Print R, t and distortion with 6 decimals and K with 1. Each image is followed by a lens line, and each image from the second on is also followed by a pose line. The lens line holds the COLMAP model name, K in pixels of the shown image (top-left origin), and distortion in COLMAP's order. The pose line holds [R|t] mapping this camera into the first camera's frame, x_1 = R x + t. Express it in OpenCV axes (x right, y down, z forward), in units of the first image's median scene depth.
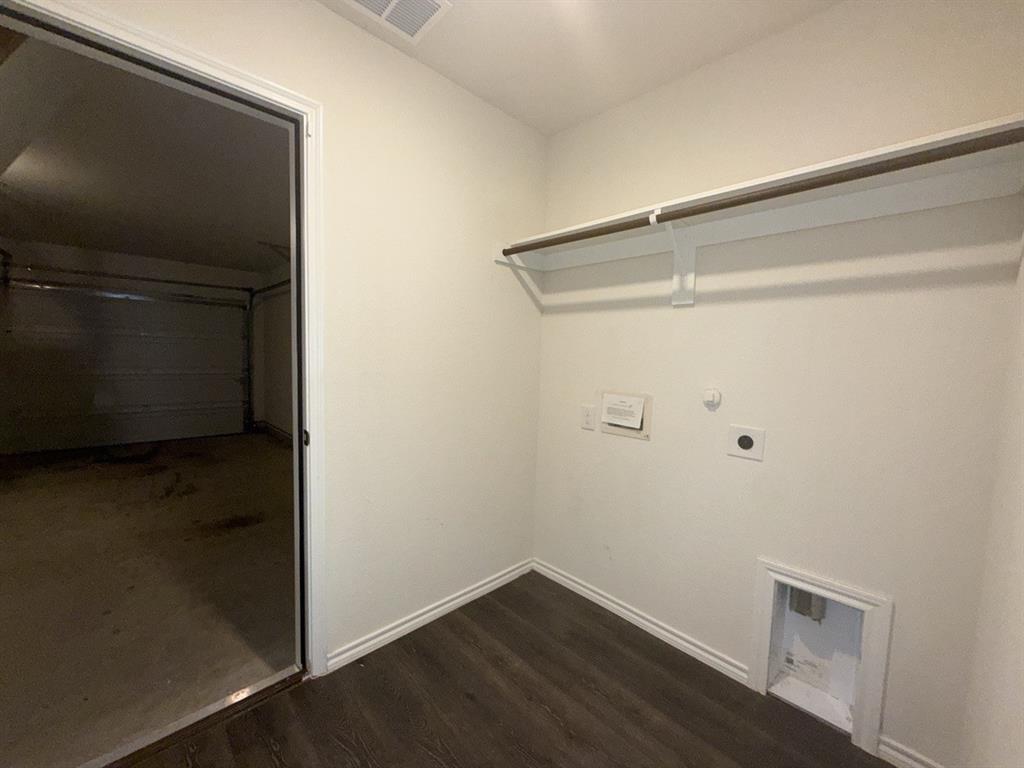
lens RADIAL K [[407.3, 0, 512.0], [0, 407.3, 384.0], [0, 0, 1]] dist [-0.000017, -0.000479]
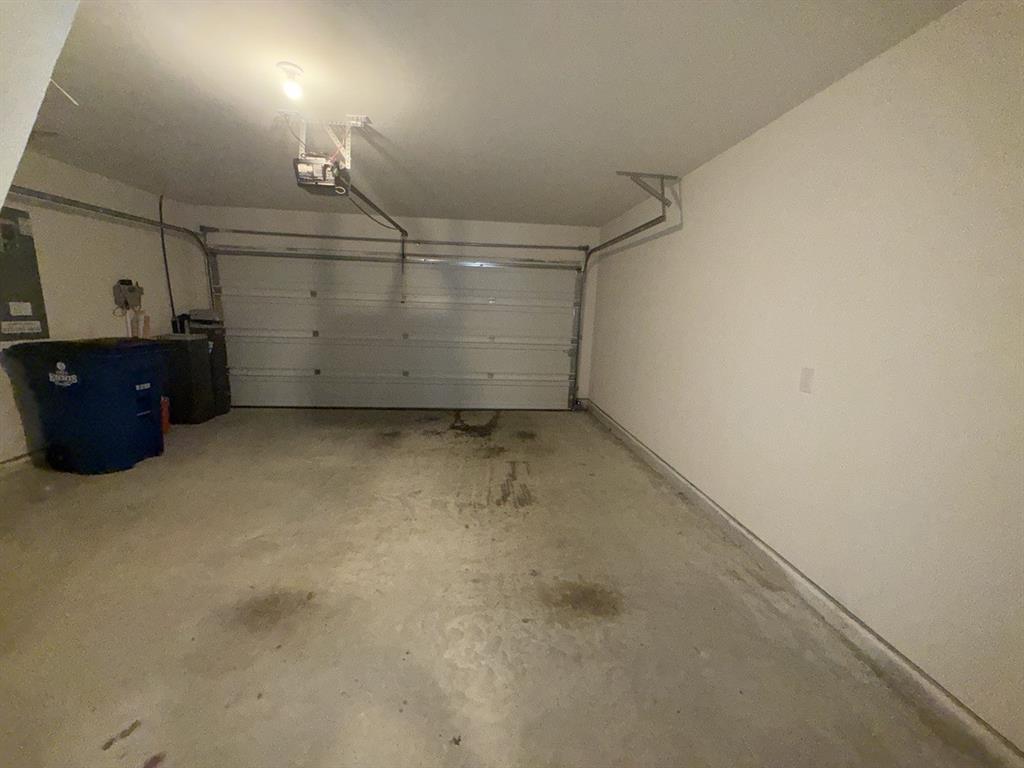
lens RADIAL K [[407.3, 0, 512.0], [0, 407.3, 384.0], [0, 0, 1]] dist [-0.000017, -0.000479]
pose [[0.775505, 0.110507, -0.621594, -0.239634], [-0.056021, 0.992723, 0.106594, -0.035084], [0.628850, -0.047842, 0.776053, 0.263609]]
